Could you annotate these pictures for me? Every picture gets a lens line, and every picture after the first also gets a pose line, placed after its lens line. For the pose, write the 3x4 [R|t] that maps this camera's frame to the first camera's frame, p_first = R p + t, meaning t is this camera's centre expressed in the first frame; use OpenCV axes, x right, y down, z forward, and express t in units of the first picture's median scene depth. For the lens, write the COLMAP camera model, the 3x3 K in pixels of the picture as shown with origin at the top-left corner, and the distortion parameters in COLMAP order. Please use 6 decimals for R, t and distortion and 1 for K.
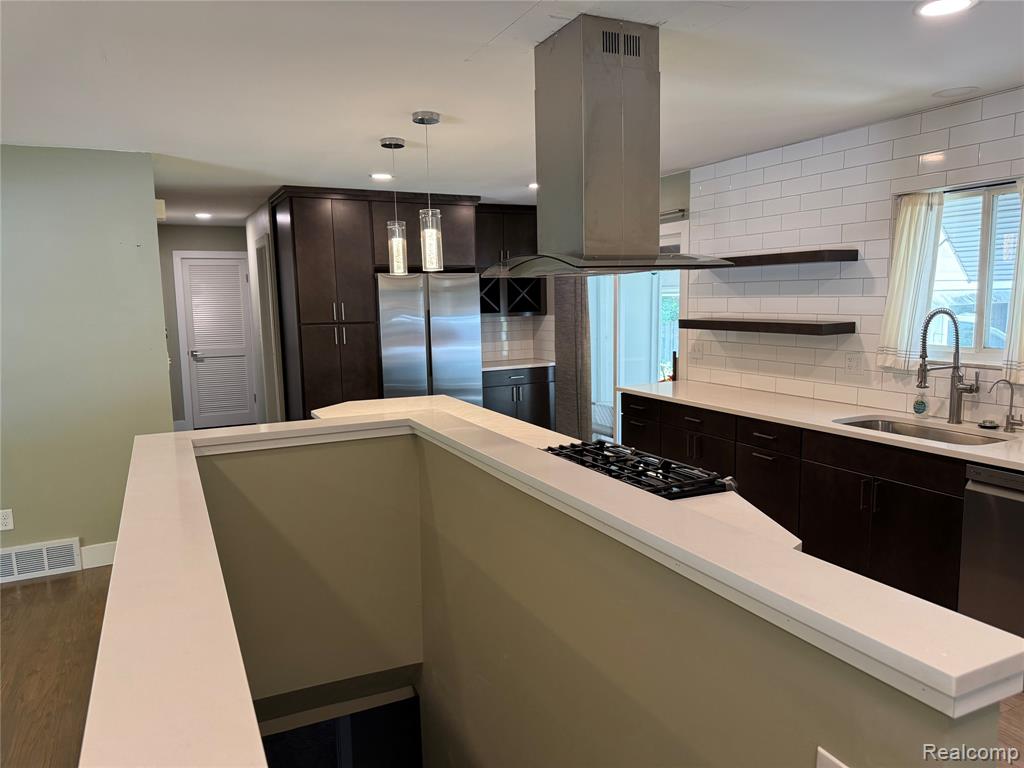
lens RADIAL K [[725.1, 0, 515.8], [0, 725.1, 387.6], [0, 0, 1]] dist [0.077046, -0.094636]
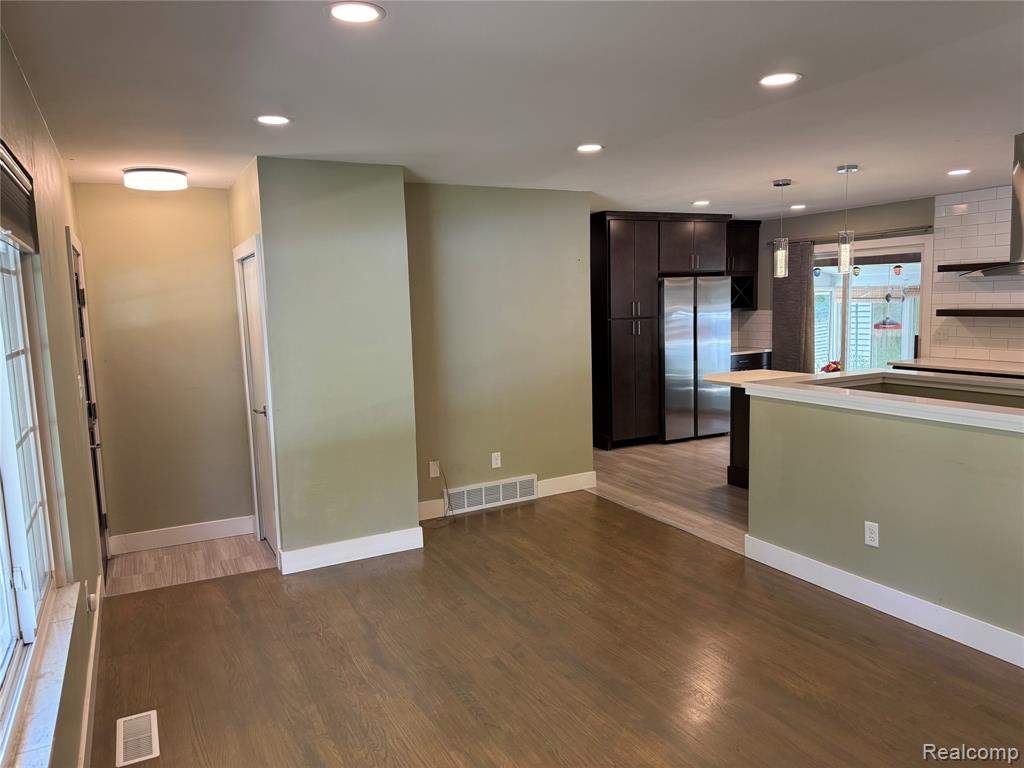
lens RADIAL K [[725.1, 0, 515.8], [0, 725.1, 387.6], [0, 0, 1]] dist [0.077046, -0.094636]
pose [[0.999146, -0.015118, 0.038446, -0.561955], [0.015398, 0.999857, -0.006981, 0.042783], [-0.038335, 0.007567, 0.999236, -0.284314]]
